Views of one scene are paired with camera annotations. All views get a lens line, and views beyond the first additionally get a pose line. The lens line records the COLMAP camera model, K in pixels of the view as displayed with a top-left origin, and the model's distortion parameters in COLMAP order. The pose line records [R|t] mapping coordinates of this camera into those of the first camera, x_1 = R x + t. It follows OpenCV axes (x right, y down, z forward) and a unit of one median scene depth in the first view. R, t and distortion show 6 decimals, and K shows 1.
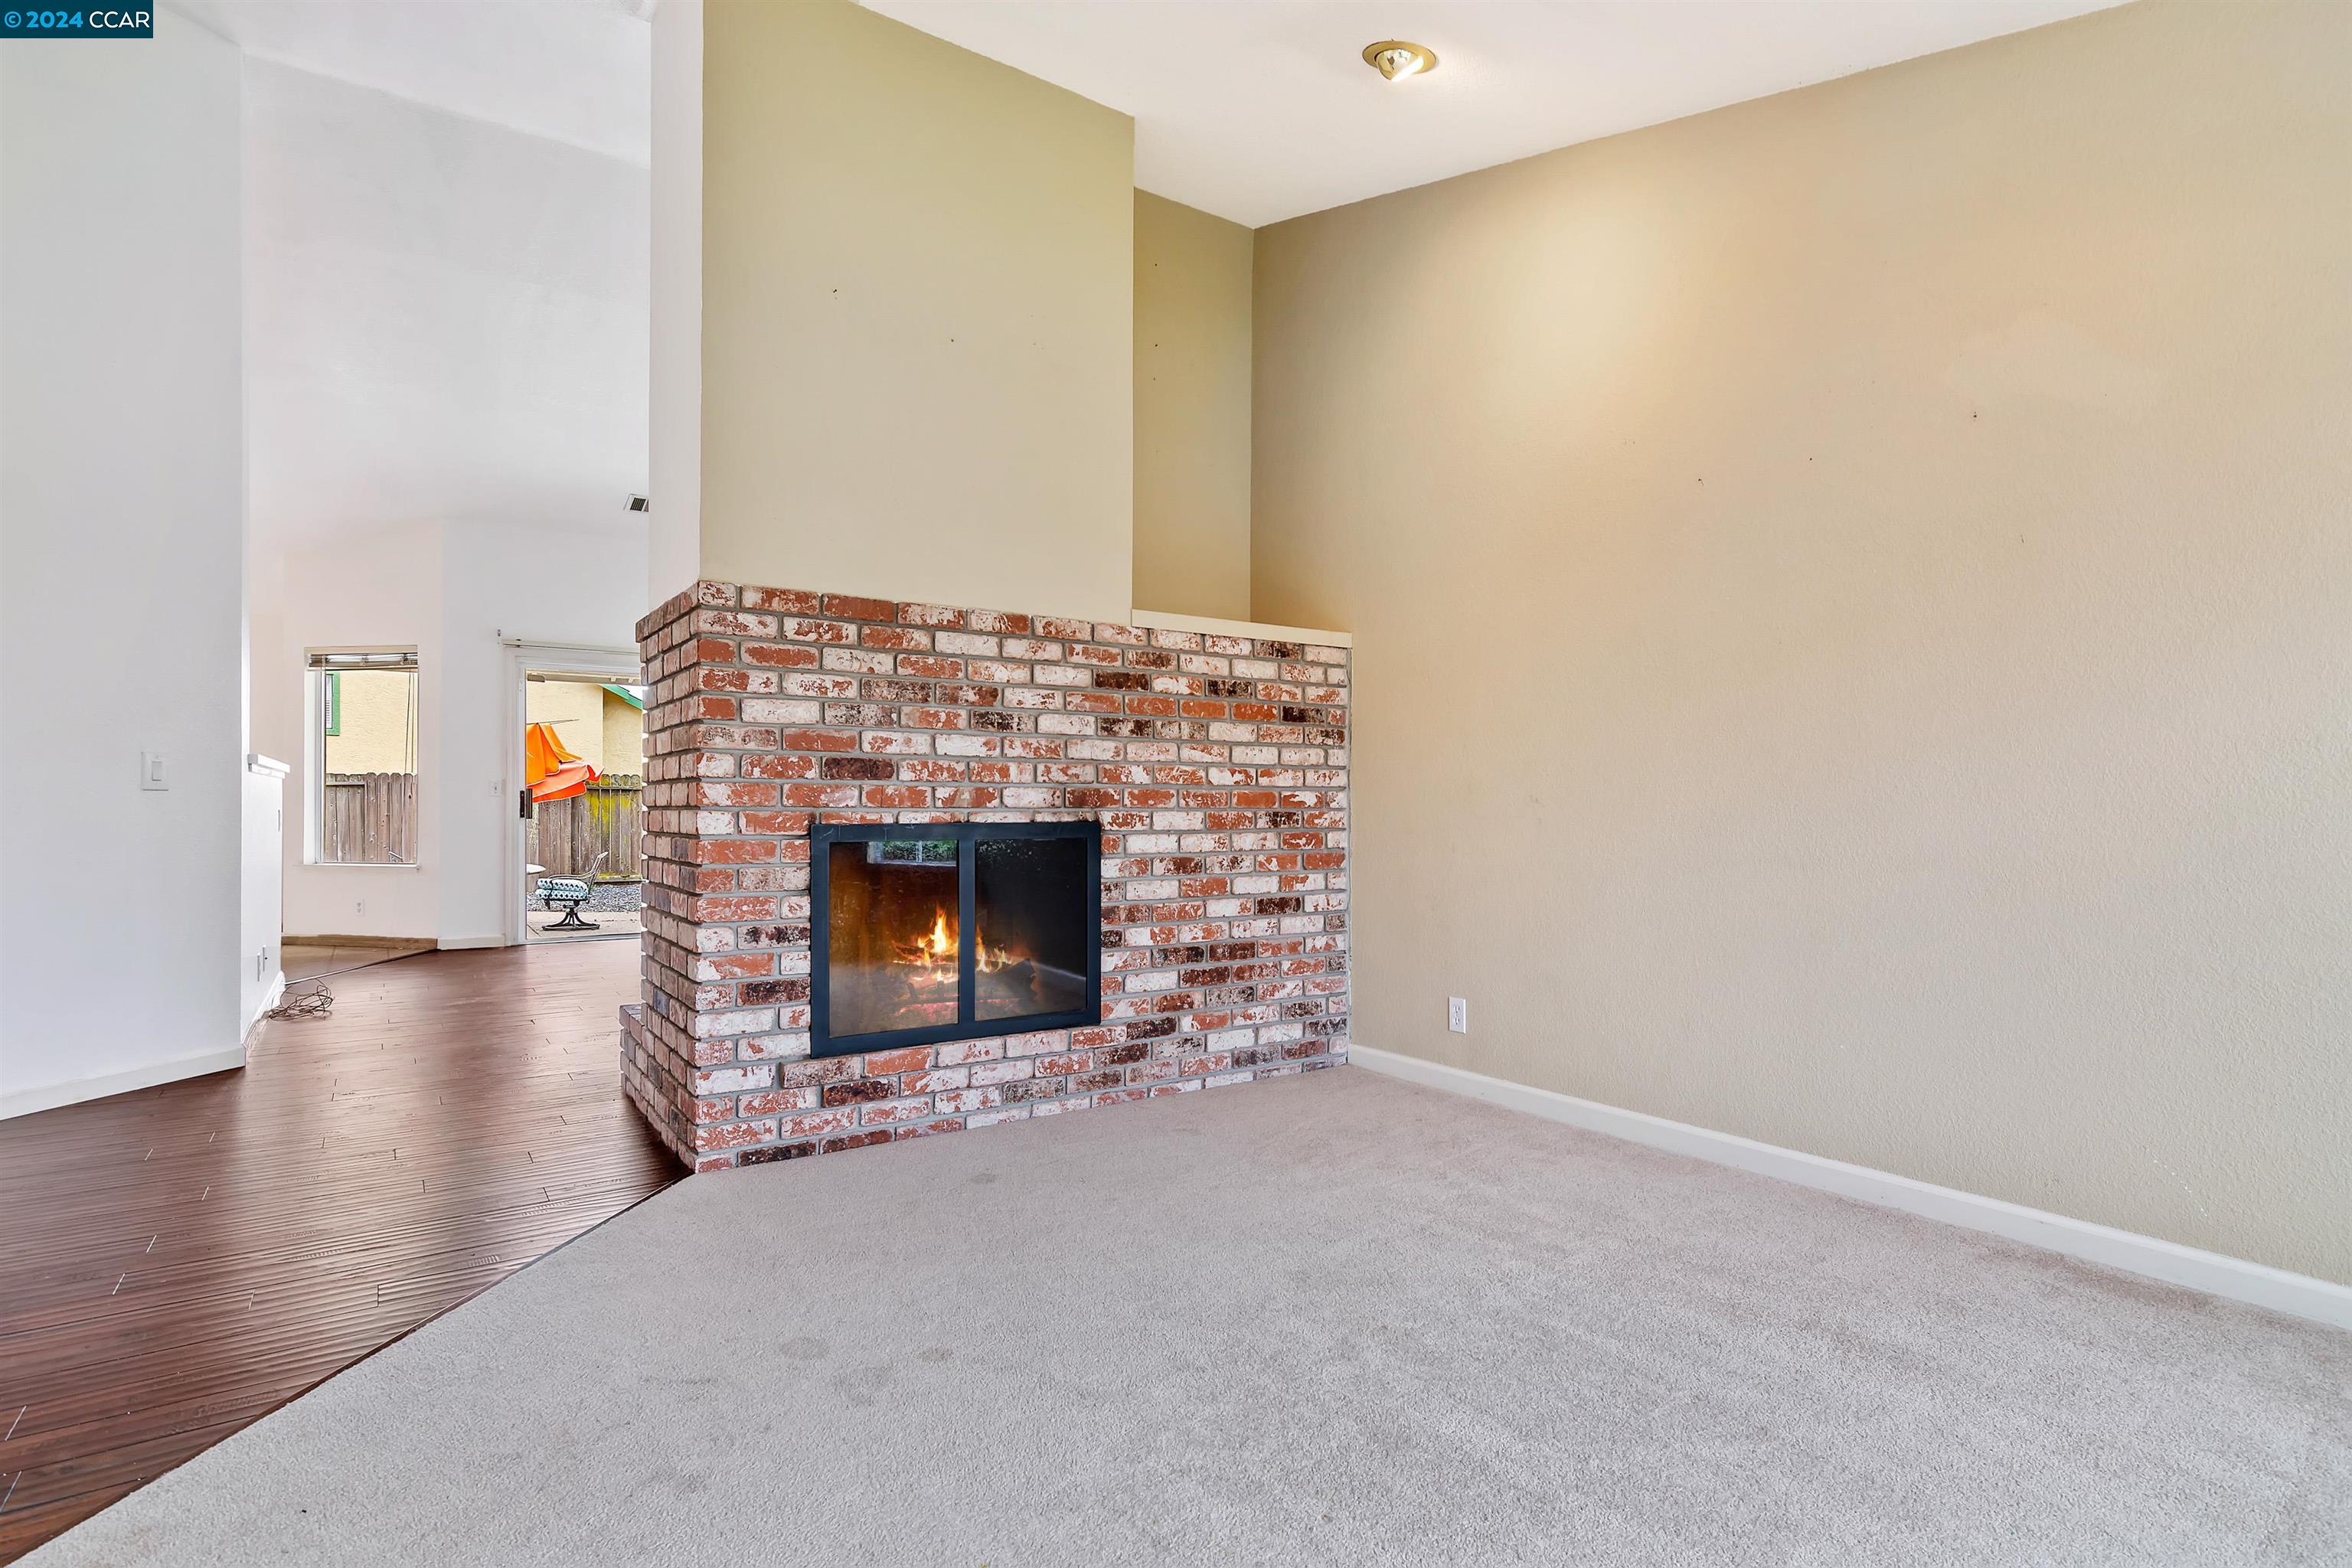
lens RADIAL K [[1149.1, 0, 1183.2], [0, 1149.1, 798.4], [0, 0, 1]] dist [0.001126, 0.000418]
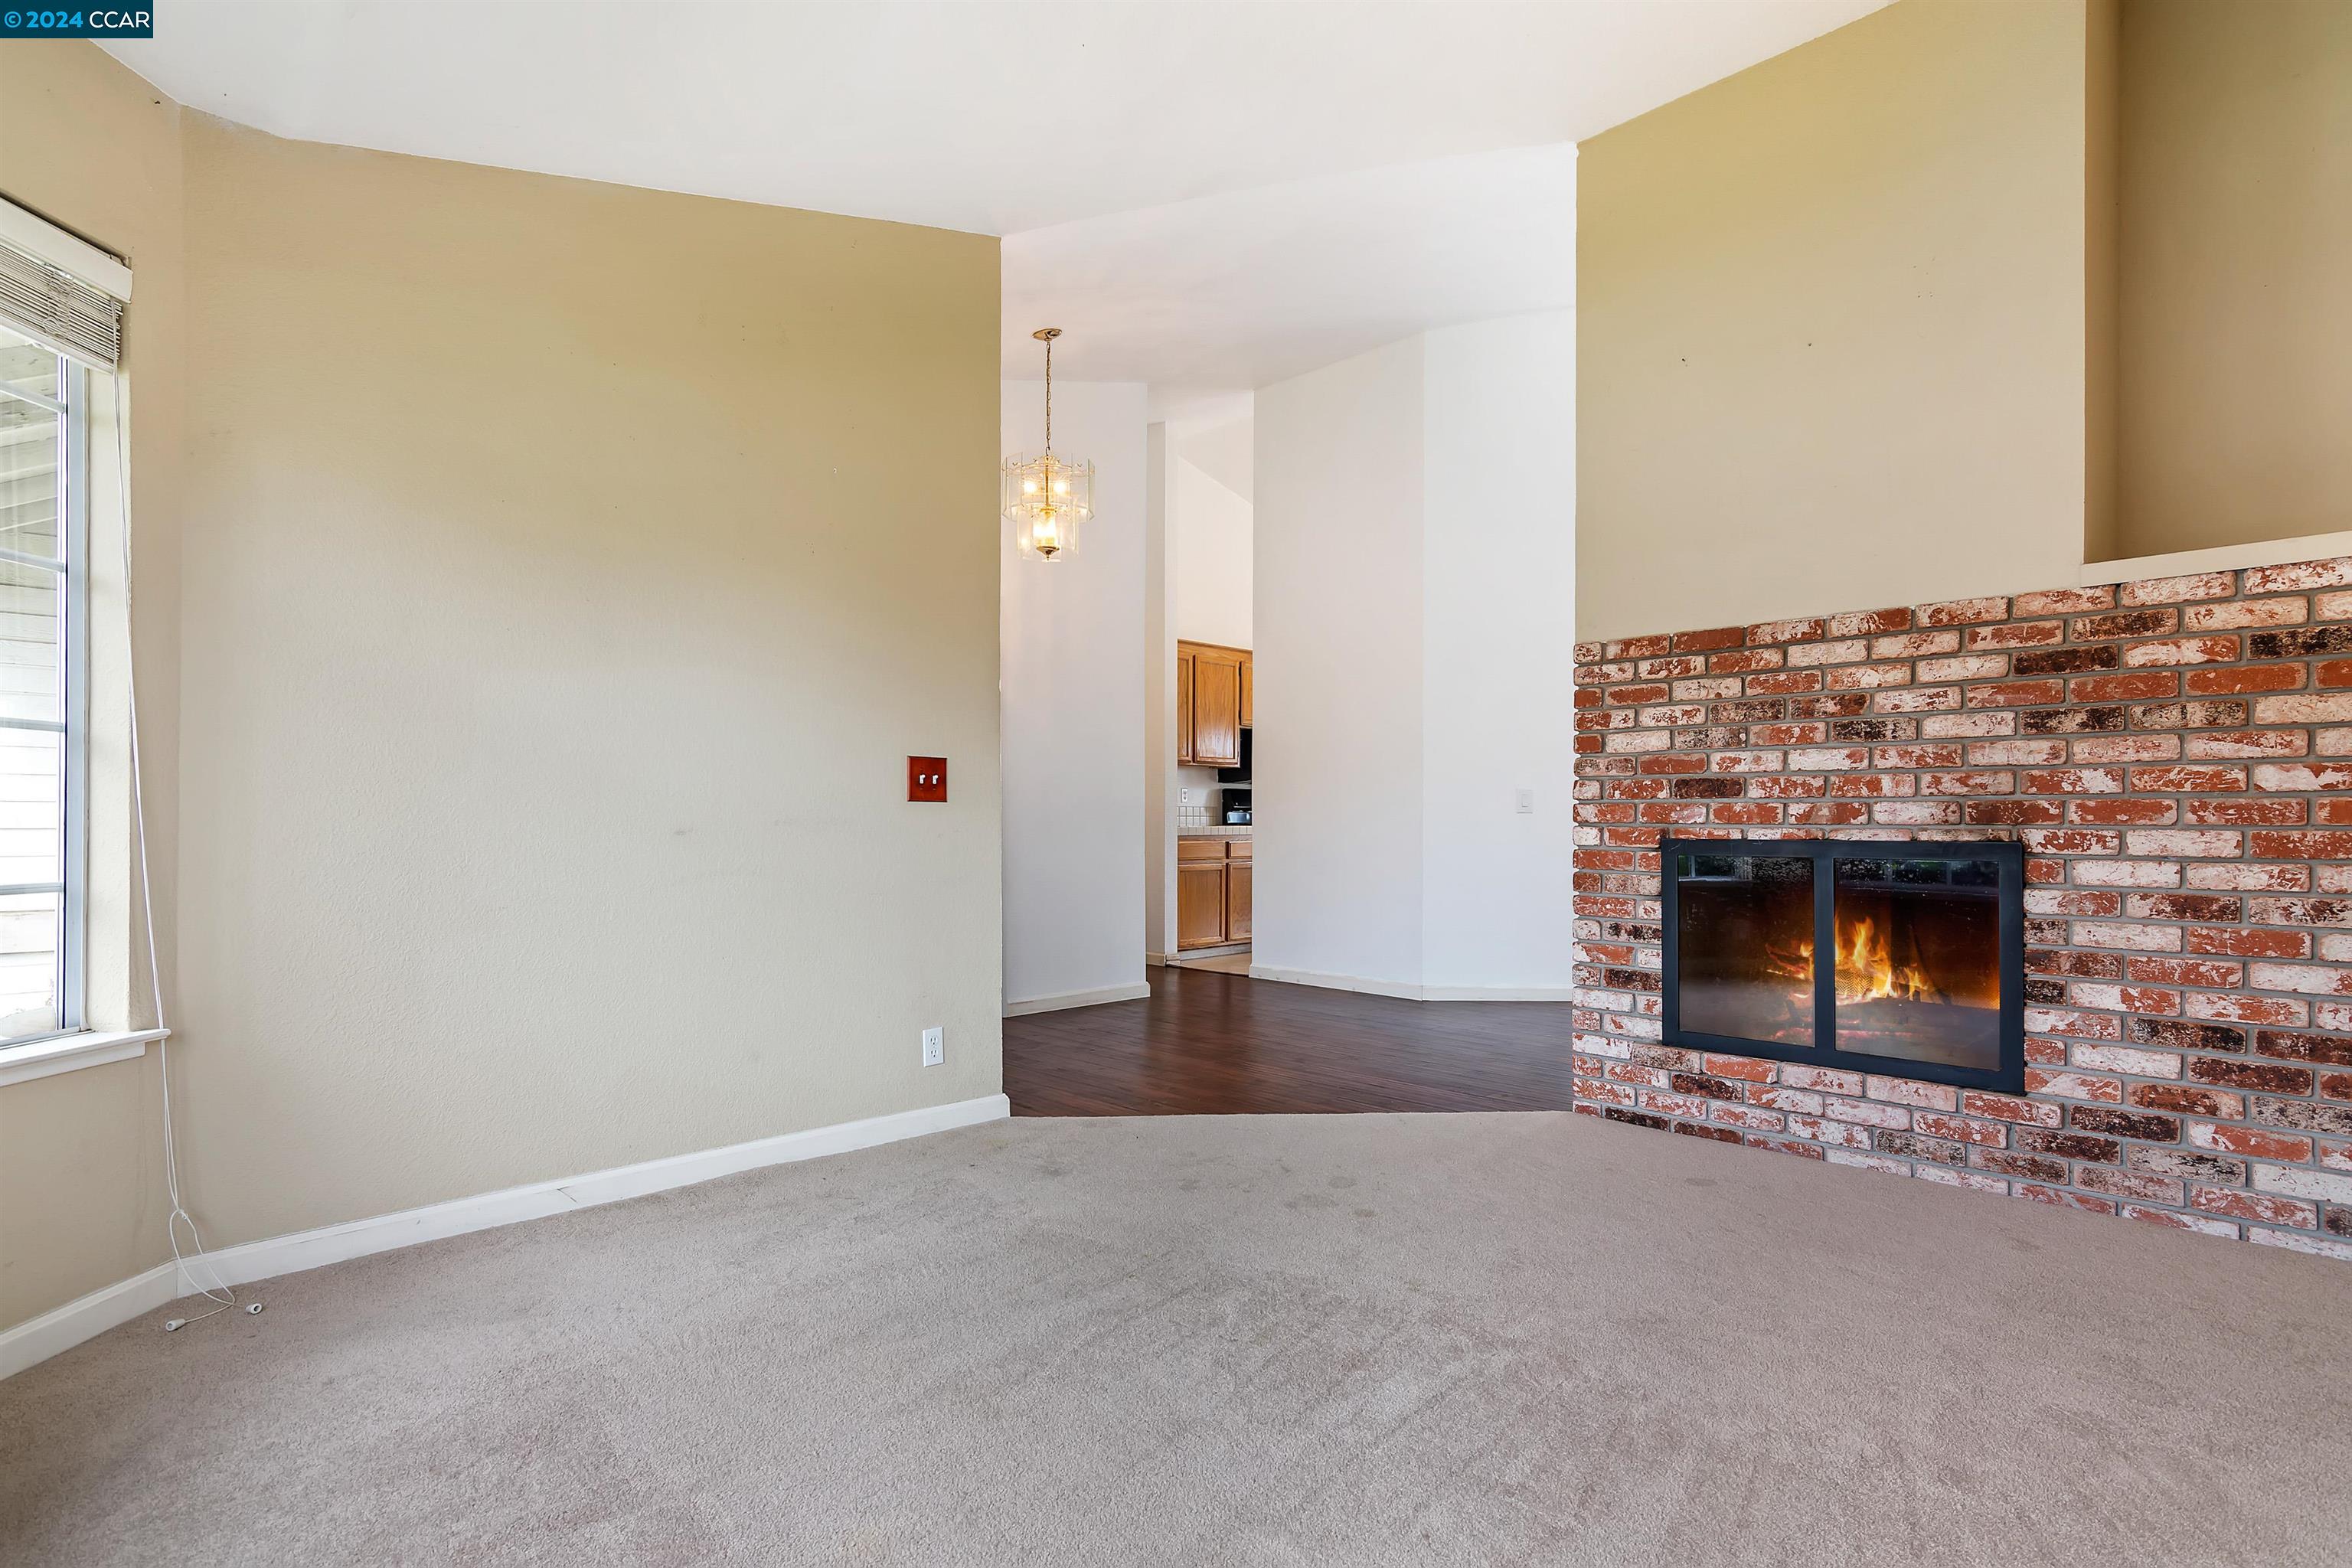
lens RADIAL K [[1149.1, 0, 1192.4], [0, 1149.1, 806.5], [0, 0, 1]] dist [0.001126, 0.000418]
pose [[0.188311, -0.015908, -0.981981, 0.641861], [0.003495, 0.999873, -0.015528, 0.006157], [0.982103, -0.000508, 0.188343, 0.298113]]
